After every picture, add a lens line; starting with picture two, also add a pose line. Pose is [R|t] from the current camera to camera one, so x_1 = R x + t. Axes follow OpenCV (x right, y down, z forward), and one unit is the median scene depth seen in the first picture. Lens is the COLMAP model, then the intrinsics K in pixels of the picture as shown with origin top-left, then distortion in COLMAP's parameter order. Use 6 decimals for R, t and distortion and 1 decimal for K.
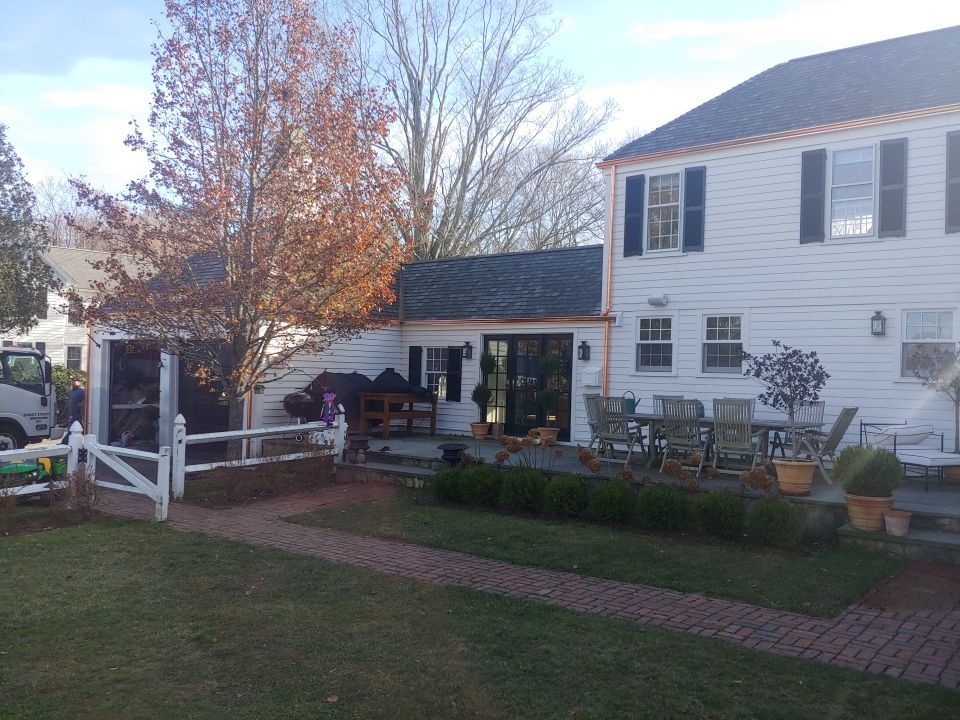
lens RADIAL K [[842.9, 0, 476.2], [0, 842.9, 362.3], [0, 0, 1]] dist [0.107496, -0.227444]
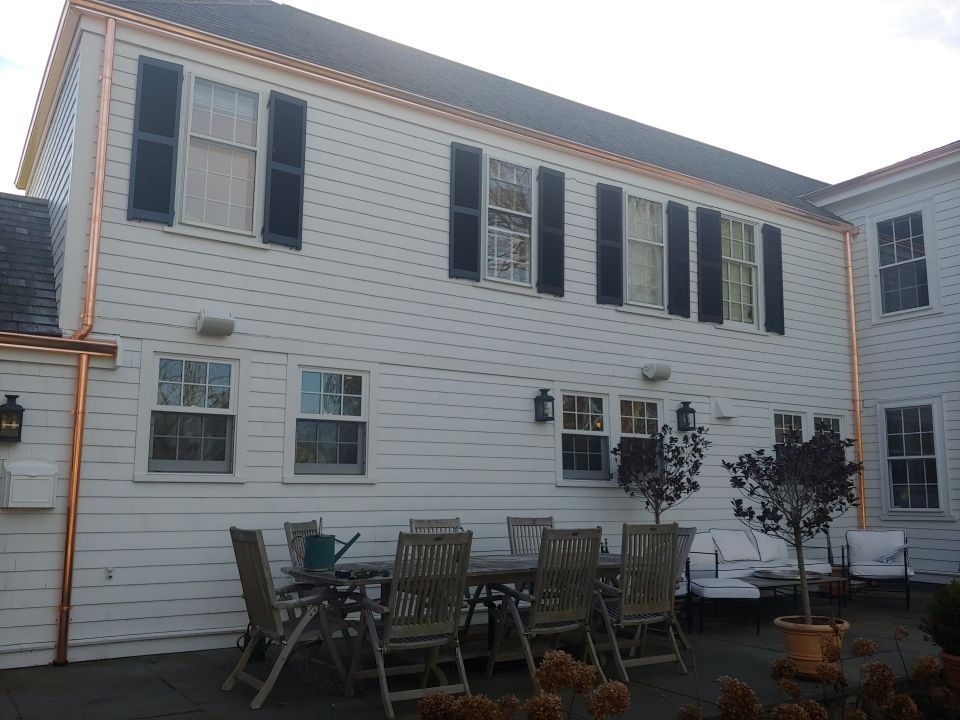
lens RADIAL K [[840.2, 0, 480.0], [0, 840.2, 360.0], [0, 0, 1]] dist [0.064845, -0.177600]
pose [[0.278467, 0.120072, 0.952911, -0.178955], [-0.015533, 0.992588, -0.120533, 0.002539], [-0.960320, 0.018763, 0.278268, 0.634431]]
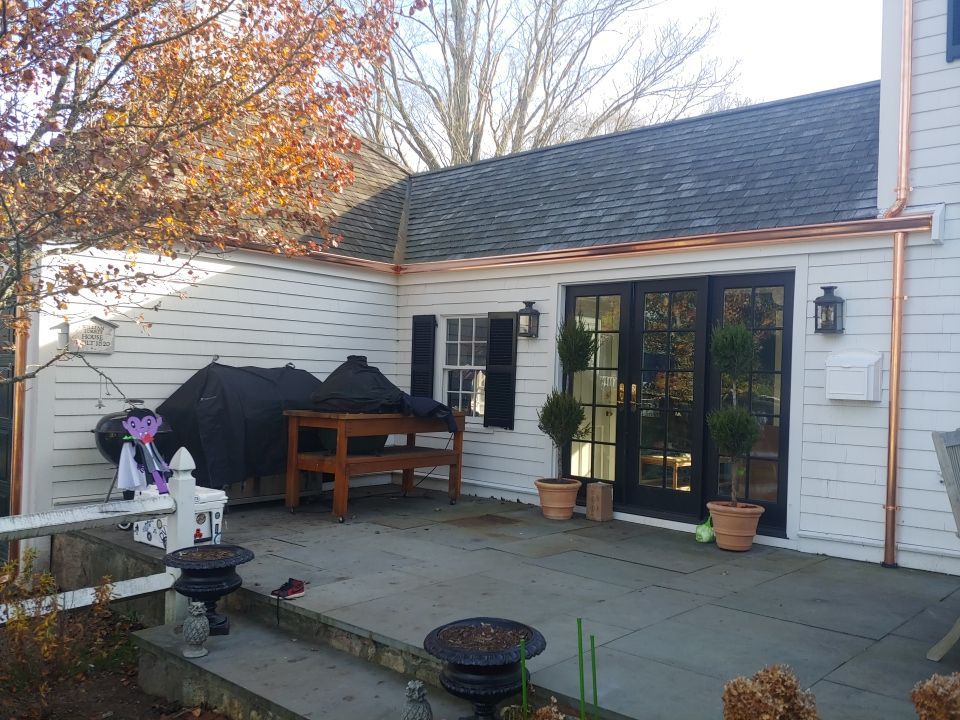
lens RADIAL K [[842.9, 0, 476.2], [0, 842.9, 362.3], [0, 0, 1]] dist [0.107496, -0.227444]
pose [[0.997897, 0.003821, -0.064713, -0.009892], [-0.004124, 0.999981, -0.004550, 0.011895], [0.064694, 0.004807, 0.997894, 0.553775]]
